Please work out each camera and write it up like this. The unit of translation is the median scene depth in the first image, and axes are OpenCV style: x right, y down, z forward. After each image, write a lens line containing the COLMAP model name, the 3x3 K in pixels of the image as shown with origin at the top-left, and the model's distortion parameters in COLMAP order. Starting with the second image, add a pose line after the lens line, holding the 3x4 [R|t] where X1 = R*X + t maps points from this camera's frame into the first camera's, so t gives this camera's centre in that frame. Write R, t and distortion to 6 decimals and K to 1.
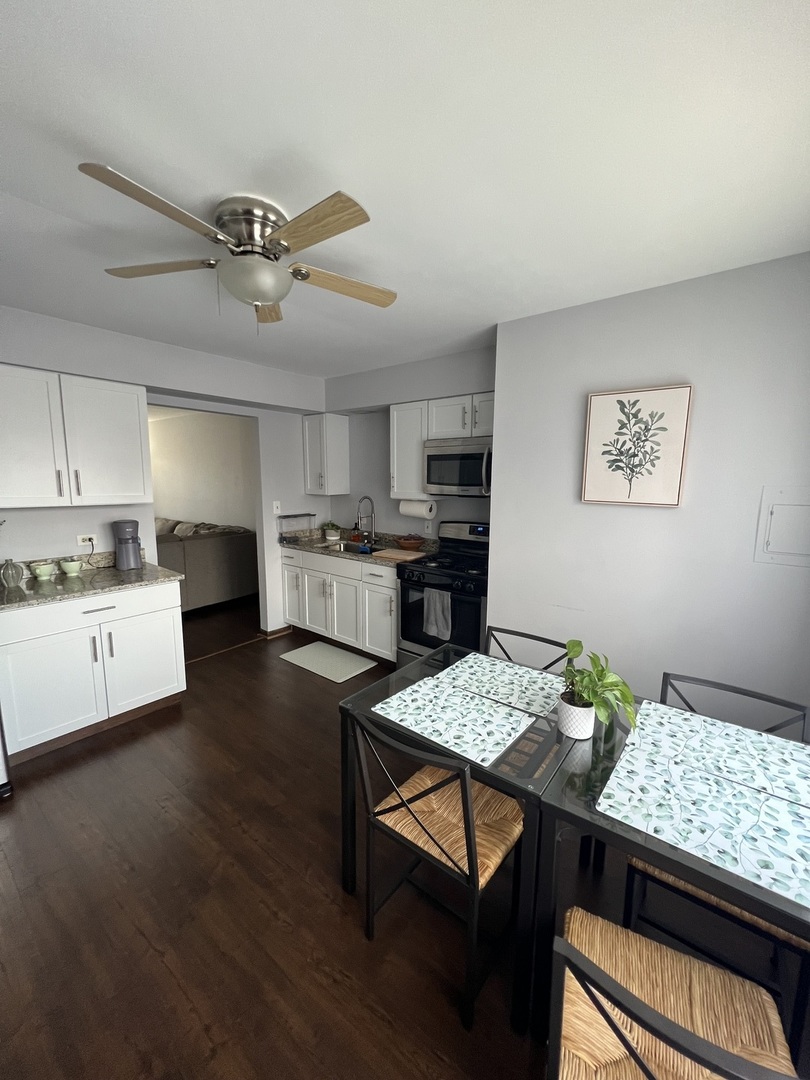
lens RADIAL K [[438.2, 0, 405.0], [0, 438.2, 540.0], [0, 0, 1]] dist [0.001257, 0.000431]
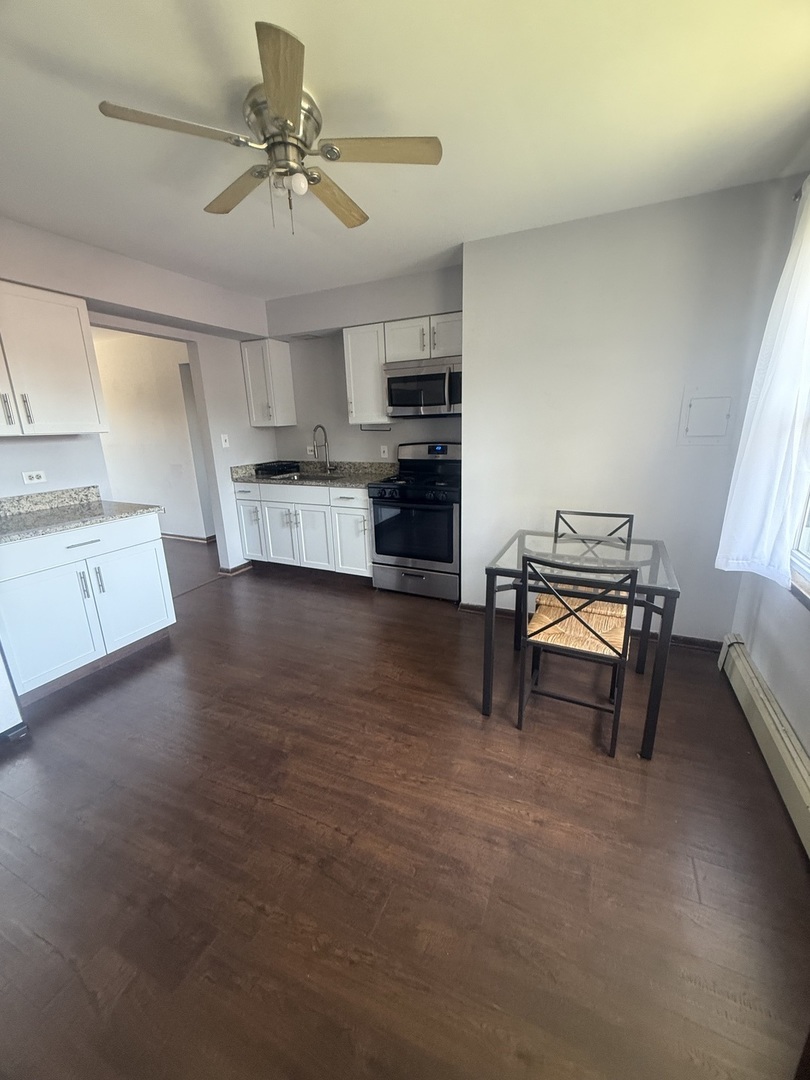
lens RADIAL K [[444.3, 0, 405.0], [0, 444.3, 540.0], [0, 0, 1]] dist [-0.001401, -0.000211]
pose [[0.969385, -0.096040, 0.225984, -0.183241], [0.070620, 0.990498, 0.118013, 0.066092], [-0.235171, -0.098441, 0.966956, -0.069089]]
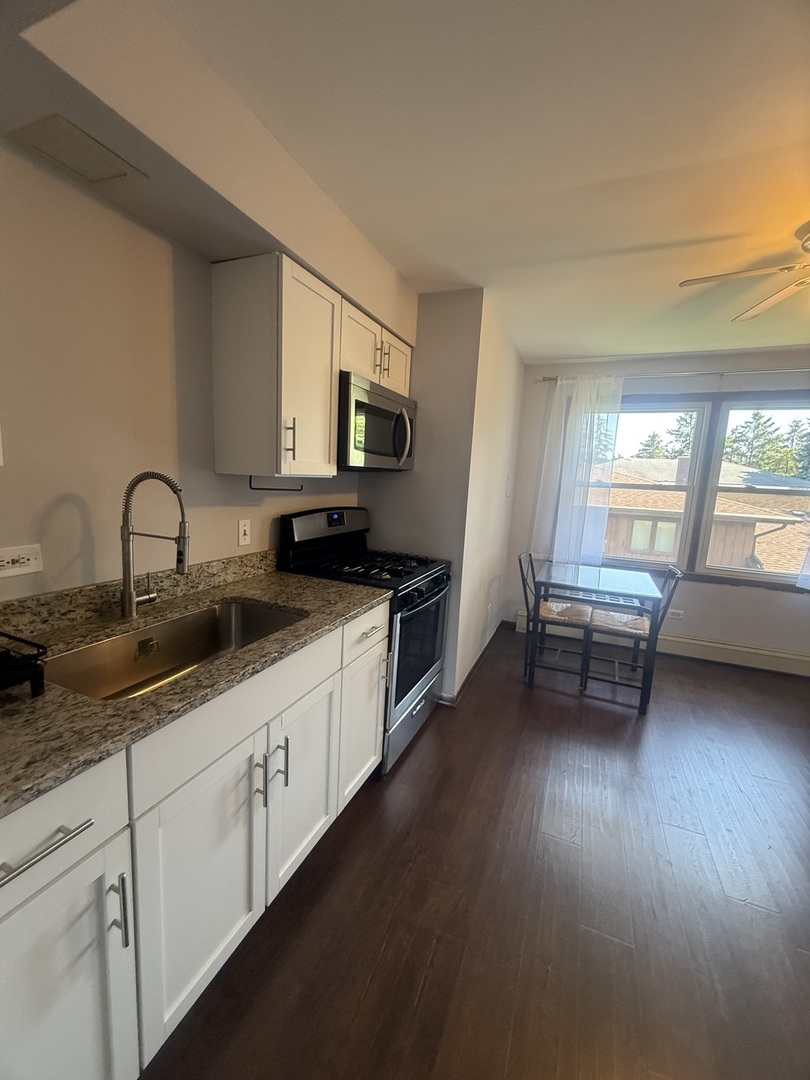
lens RADIAL K [[444.3, 0, 405.0], [0, 444.3, 540.0], [0, 0, 1]] dist [-0.001401, -0.000211]
pose [[-0.272611, -0.162096, 0.948371, -0.543895], [0.089635, 0.977140, 0.192779, -0.116948], [-0.957940, 0.137561, -0.251850, 1.096064]]
